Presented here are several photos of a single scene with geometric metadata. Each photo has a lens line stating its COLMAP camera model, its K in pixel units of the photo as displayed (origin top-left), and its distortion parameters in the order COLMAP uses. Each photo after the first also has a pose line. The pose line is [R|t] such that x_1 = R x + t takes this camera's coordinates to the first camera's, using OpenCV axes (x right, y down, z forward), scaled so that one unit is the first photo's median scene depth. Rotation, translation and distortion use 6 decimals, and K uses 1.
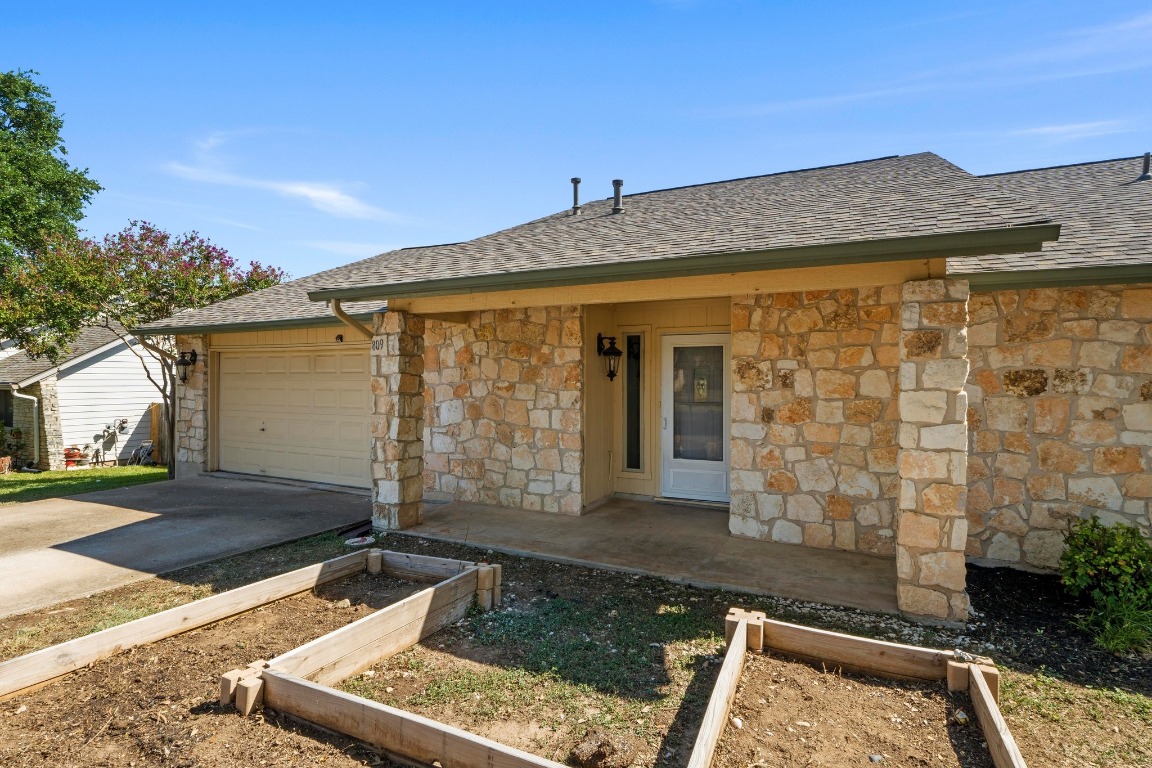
lens RADIAL K [[593.2, 0, 576.0], [0, 593.2, 384.0], [0, 0, 1]] dist [-0.001013, -0.000075]
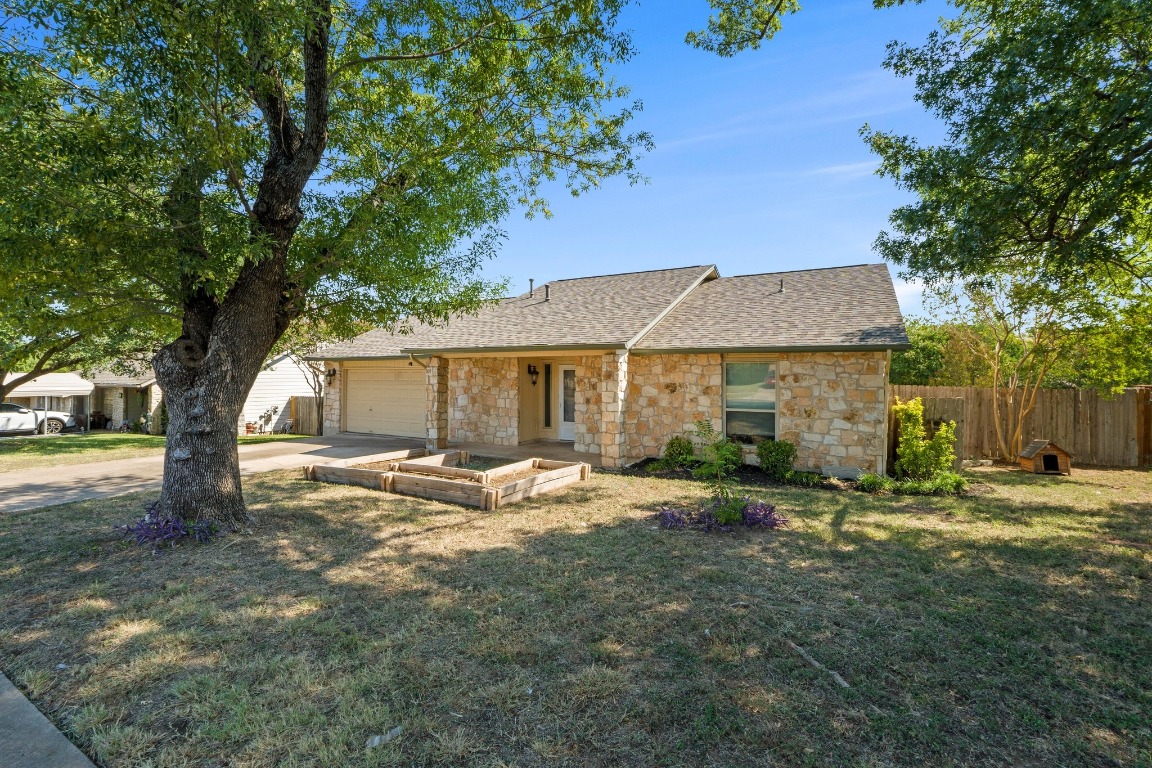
lens RADIAL K [[488.7, 0, 574.1], [0, 488.7, 375.7], [0, 0, 1]] dist [-0.004706, -0.000319]
pose [[0.999308, -0.001758, -0.037153, 0.269170], [0.001371, 0.999944, -0.010451, -0.023208], [0.037170, 0.010393, 0.999255, -0.782396]]
